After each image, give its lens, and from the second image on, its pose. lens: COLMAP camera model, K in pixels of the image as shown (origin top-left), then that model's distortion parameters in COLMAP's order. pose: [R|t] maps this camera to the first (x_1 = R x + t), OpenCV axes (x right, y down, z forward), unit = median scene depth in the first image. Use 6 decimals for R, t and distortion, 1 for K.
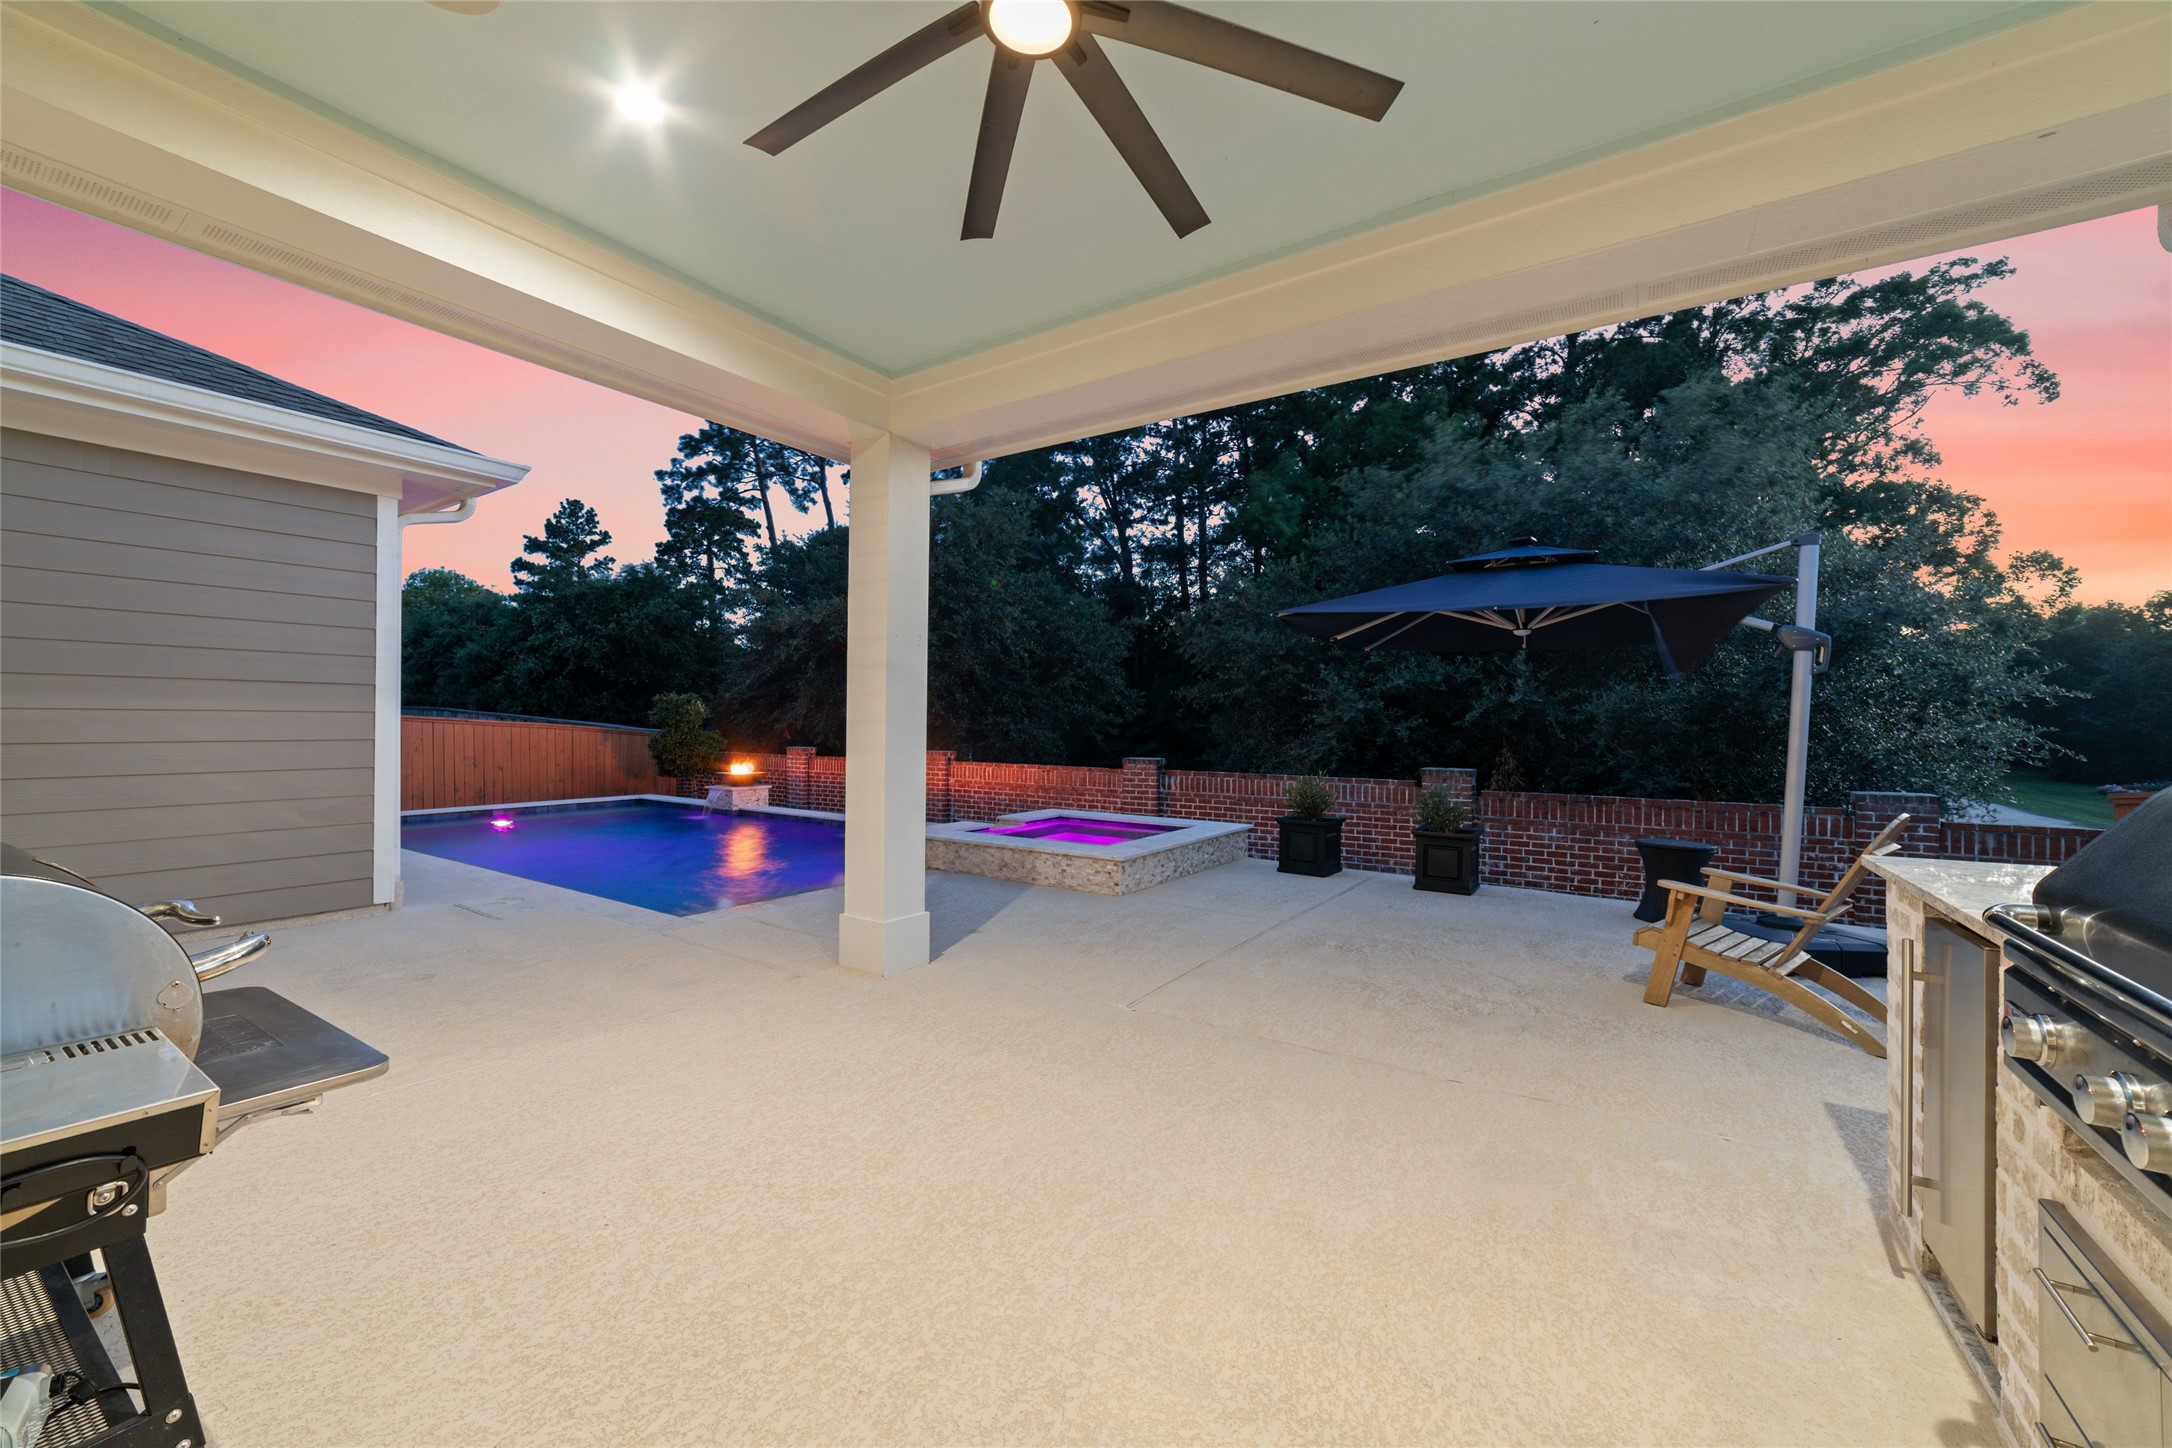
lens RADIAL K [[825.9, 0, 1091.9], [0, 825.9, 722.8], [0, 0, 1]] dist [-0.009092, 0.002526]
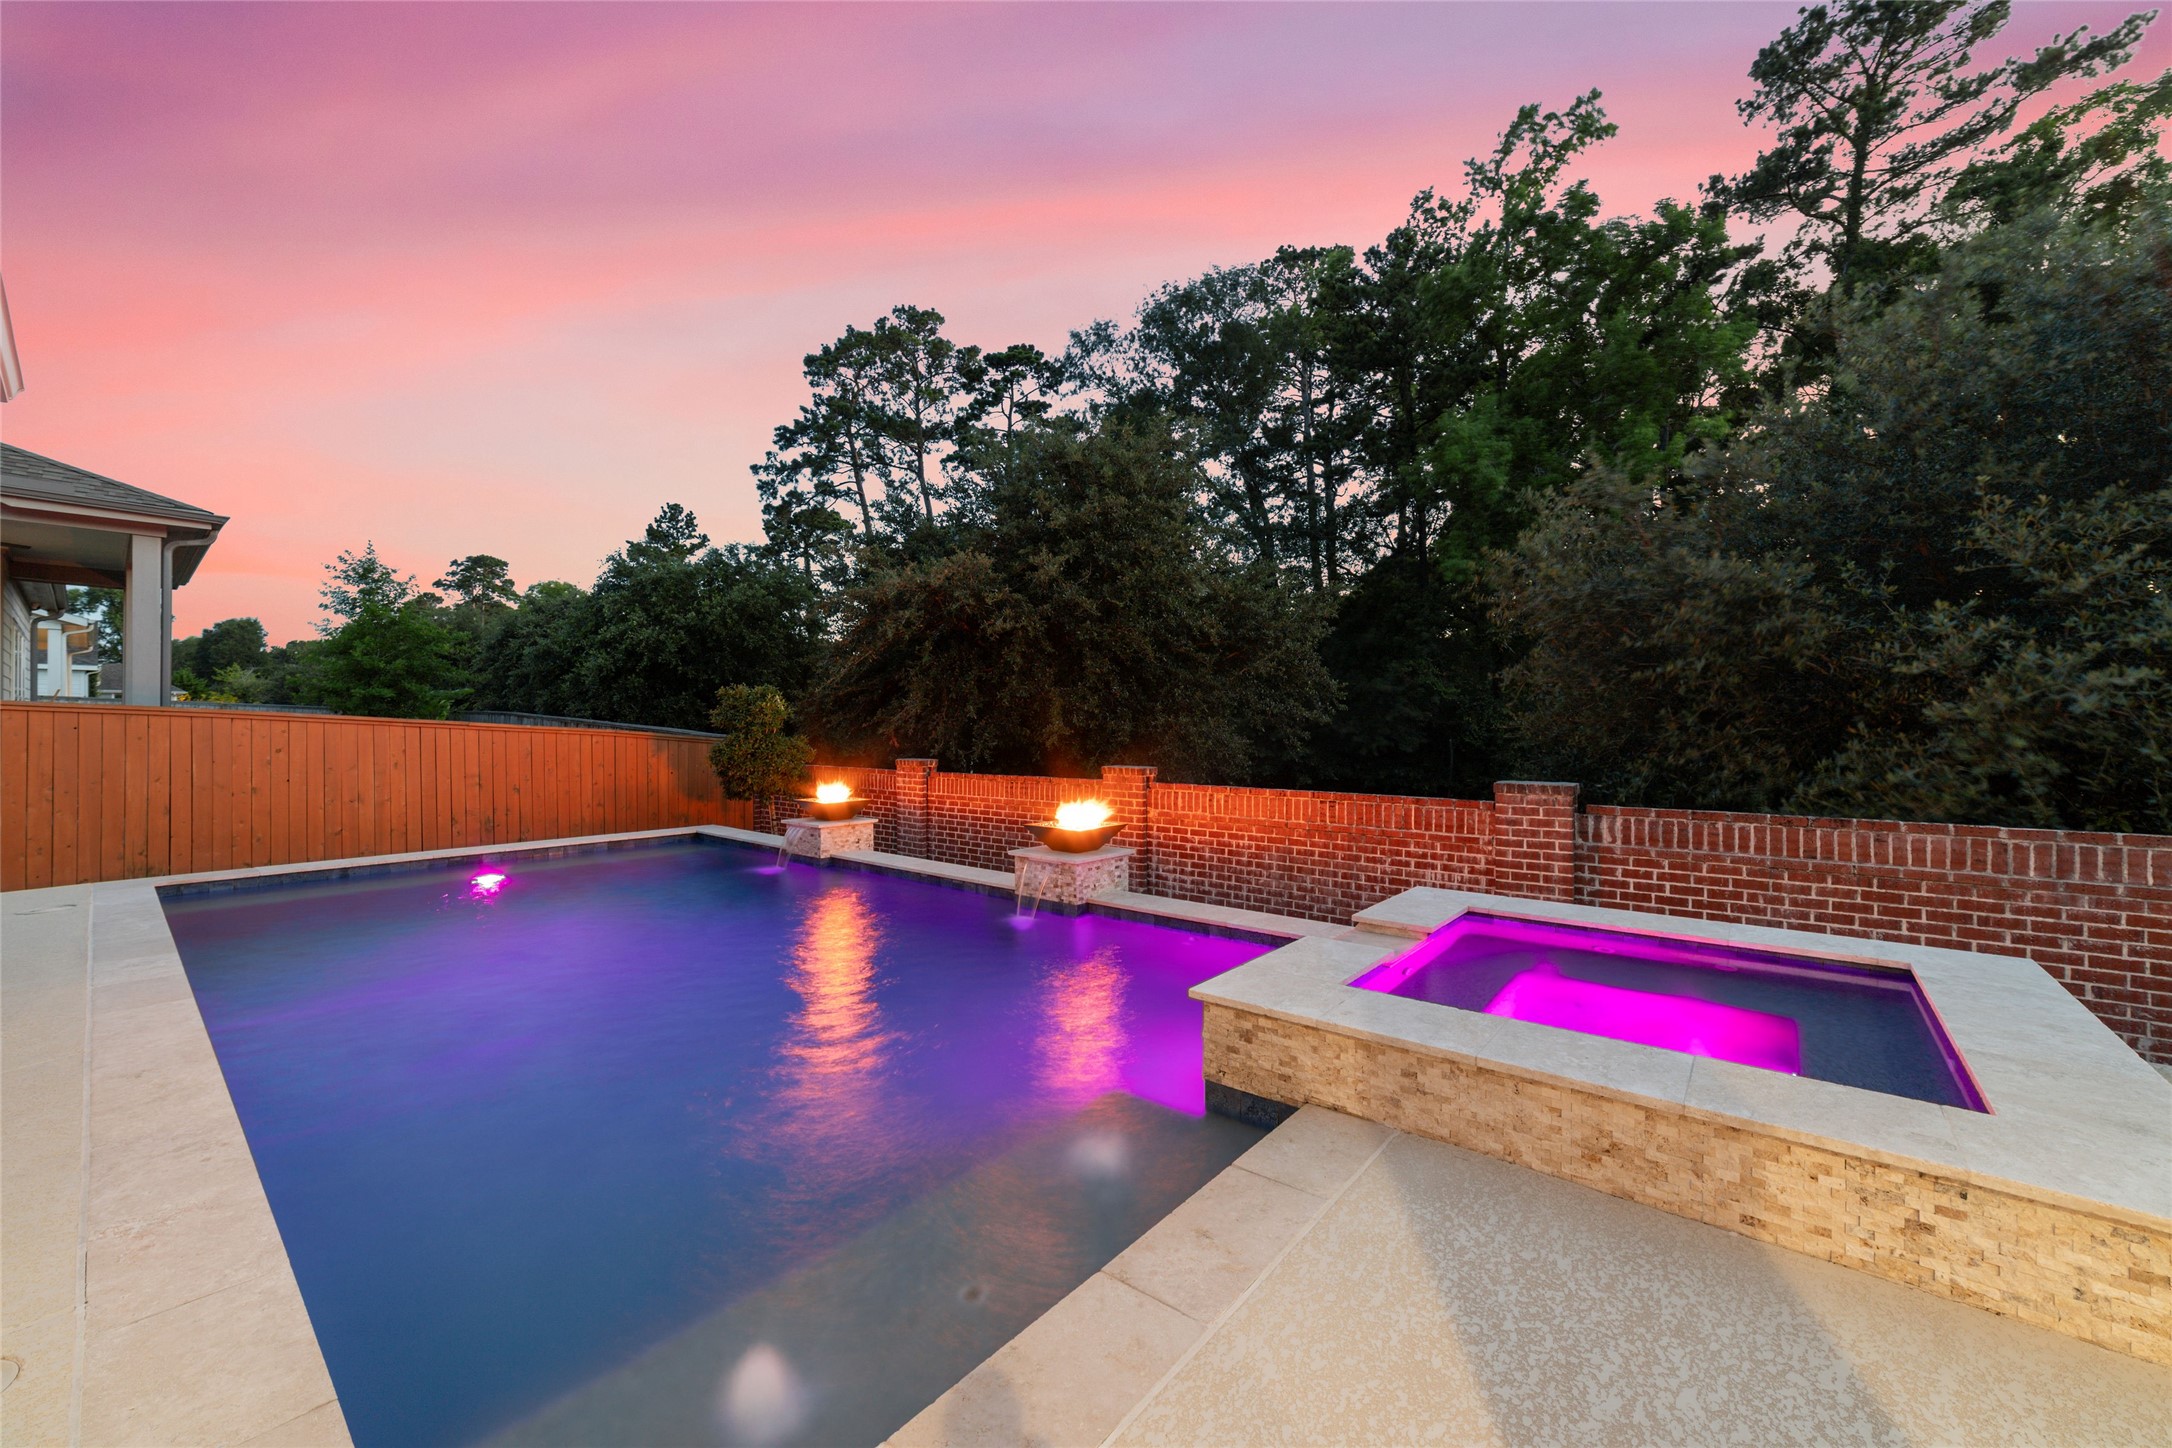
lens RADIAL K [[825.9, 0, 1086.5], [0, 825.9, 721.7], [0, 0, 1]] dist [-0.009092, 0.002526]
pose [[0.993891, -0.006938, -0.110146, -0.082540], [0.006224, 0.999957, -0.006826, 0.001997], [0.110189, 0.006099, 0.993892, 0.199819]]
